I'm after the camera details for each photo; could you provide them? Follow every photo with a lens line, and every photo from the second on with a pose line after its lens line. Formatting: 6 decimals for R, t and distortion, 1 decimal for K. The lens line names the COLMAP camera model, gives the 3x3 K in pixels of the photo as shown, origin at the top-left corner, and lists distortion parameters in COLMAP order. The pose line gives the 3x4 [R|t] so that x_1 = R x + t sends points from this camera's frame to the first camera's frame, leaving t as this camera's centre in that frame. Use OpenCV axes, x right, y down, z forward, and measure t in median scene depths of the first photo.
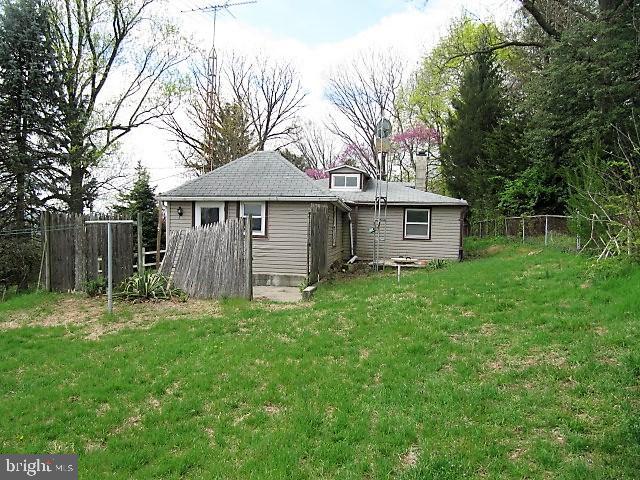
lens RADIAL K [[517.9, 0, 324.1], [0, 517.9, 241.8], [0, 0, 1]] dist [-0.057760, 0.030151]
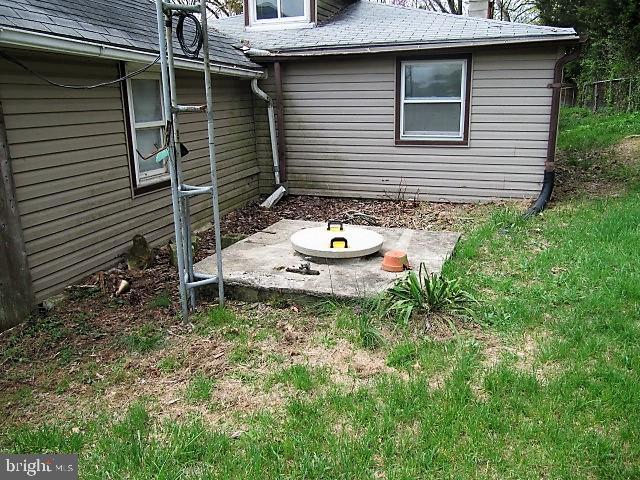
lens RADIAL K [[517.9, 0, 316.1], [0, 517.9, 234.2], [0, 0, 1]] dist [-0.057760, 0.030151]
pose [[0.982773, -0.000367, -0.184817, 0.163665], [0.043878, 0.971869, 0.231398, -0.030943], [0.179533, -0.235521, 0.955143, 0.592900]]
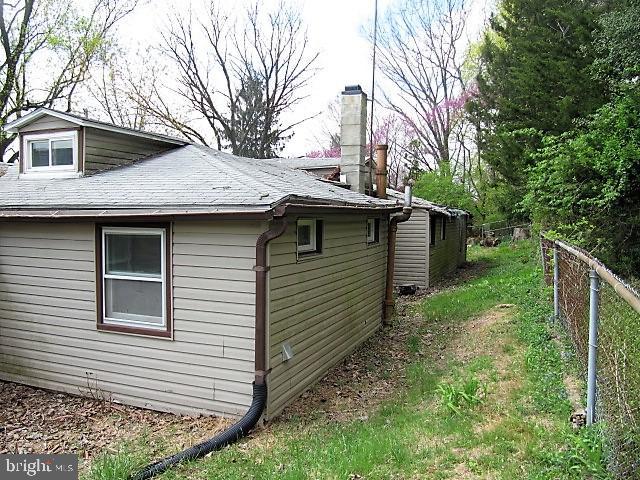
lens RADIAL K [[517.9, 0, 316.6], [0, 517.9, 238.6], [0, 0, 1]] dist [-0.057760, 0.030151]
pose [[0.974415, -0.009768, -0.224542, 0.344680], [0.012456, 0.999867, 0.010555, -0.058782], [0.224409, -0.013082, 0.974407, 0.726465]]
